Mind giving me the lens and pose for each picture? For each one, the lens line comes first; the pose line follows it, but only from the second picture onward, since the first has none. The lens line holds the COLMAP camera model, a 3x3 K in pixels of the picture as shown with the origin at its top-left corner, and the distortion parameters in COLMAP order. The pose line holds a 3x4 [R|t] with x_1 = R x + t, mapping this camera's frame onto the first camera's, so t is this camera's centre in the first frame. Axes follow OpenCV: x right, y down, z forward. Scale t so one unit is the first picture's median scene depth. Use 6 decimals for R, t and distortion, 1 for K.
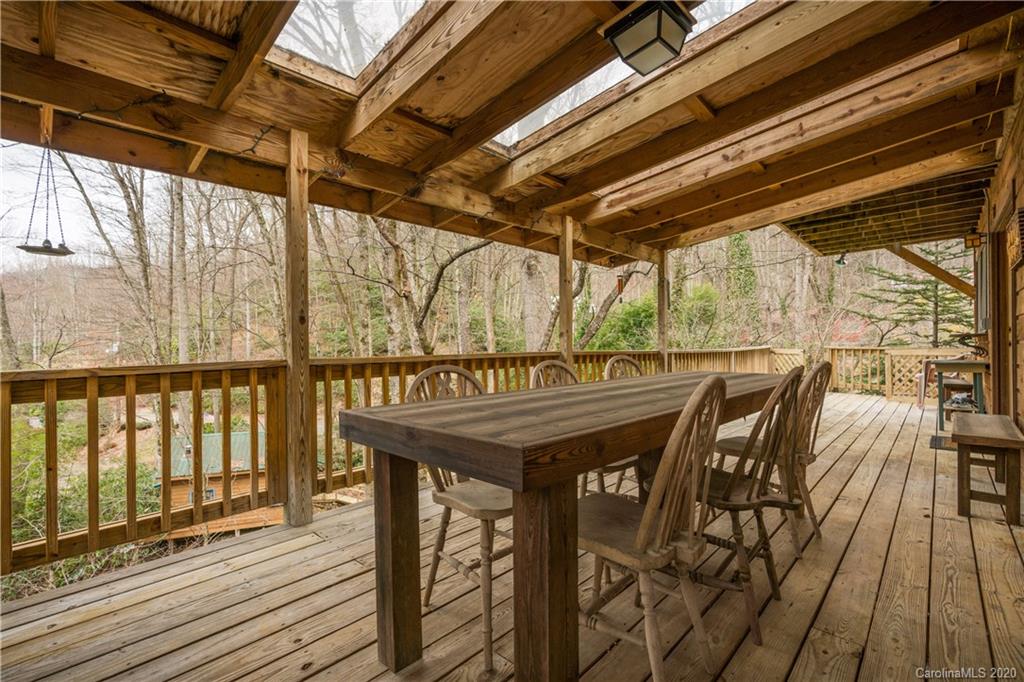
lens RADIAL K [[448.5, 0, 514.1], [0, 448.5, 342.5], [0, 0, 1]] dist [-0.004119, 0.000743]
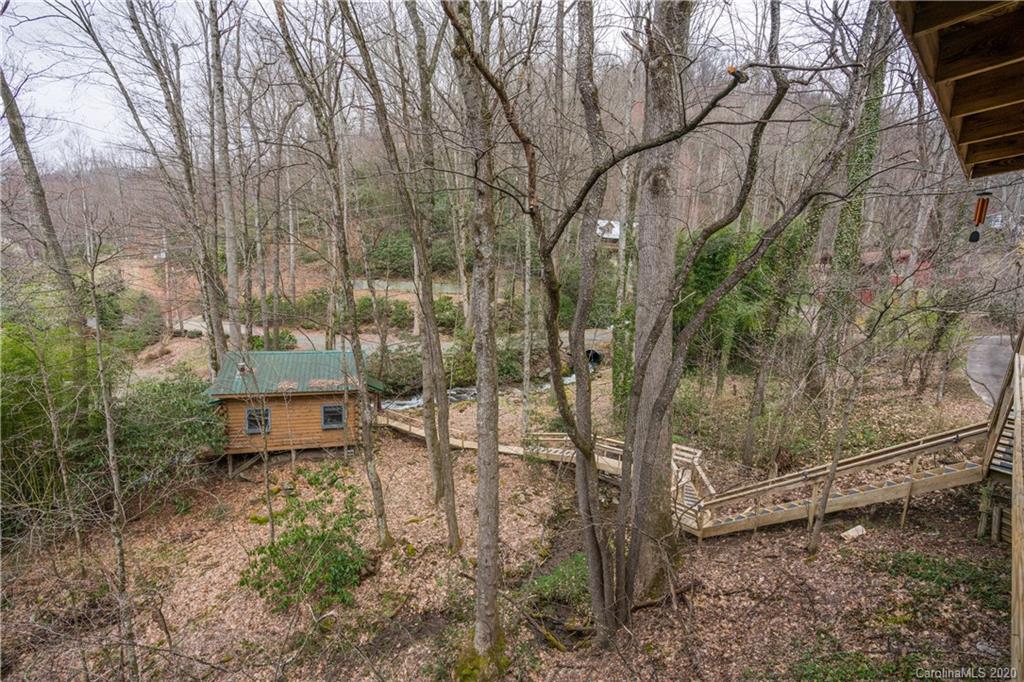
lens RADIAL K [[448.5, 0, 512.0], [0, 448.5, 337.0], [0, 0, 1]] dist [-0.004119, 0.000743]
pose [[0.995880, 0.063363, -0.064869, -0.082127], [-0.052415, 0.985981, 0.158410, -0.006515], [0.073997, -0.154357, 0.985240, 0.092631]]
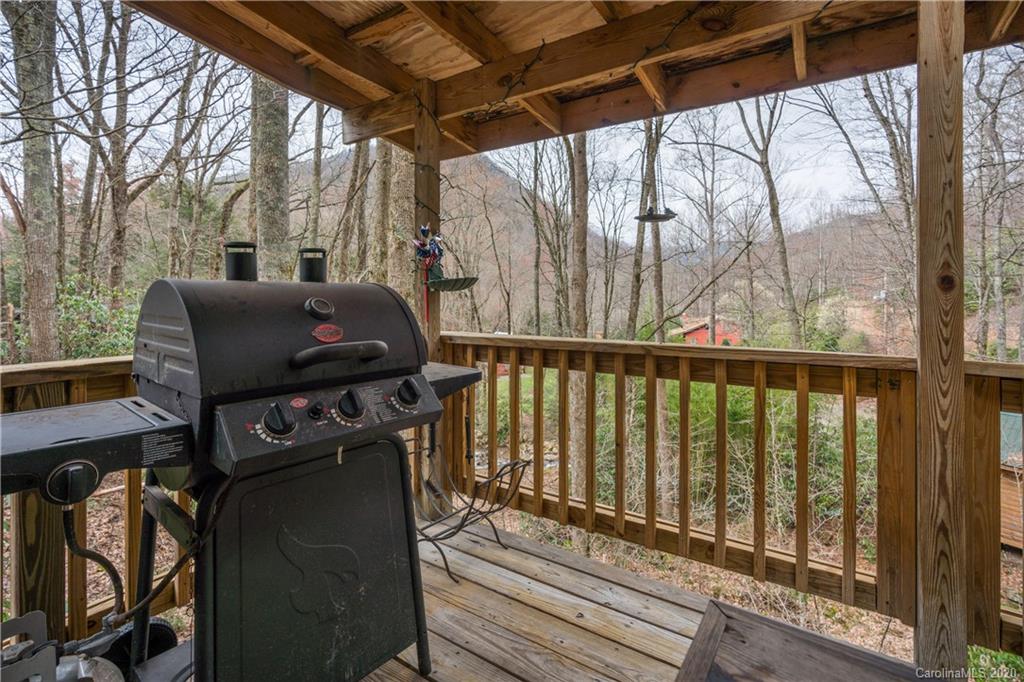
lens RADIAL K [[479.2, 0, 509.4], [0, 479.2, 289.9], [0, 0, 1]] dist [-0.006349, -0.000287]
pose [[0.164290, 0.008647, -0.986374, -0.003975], [-0.003612, 0.999960, 0.008164, -0.004814], [0.986405, 0.002222, 0.164315, 0.046994]]
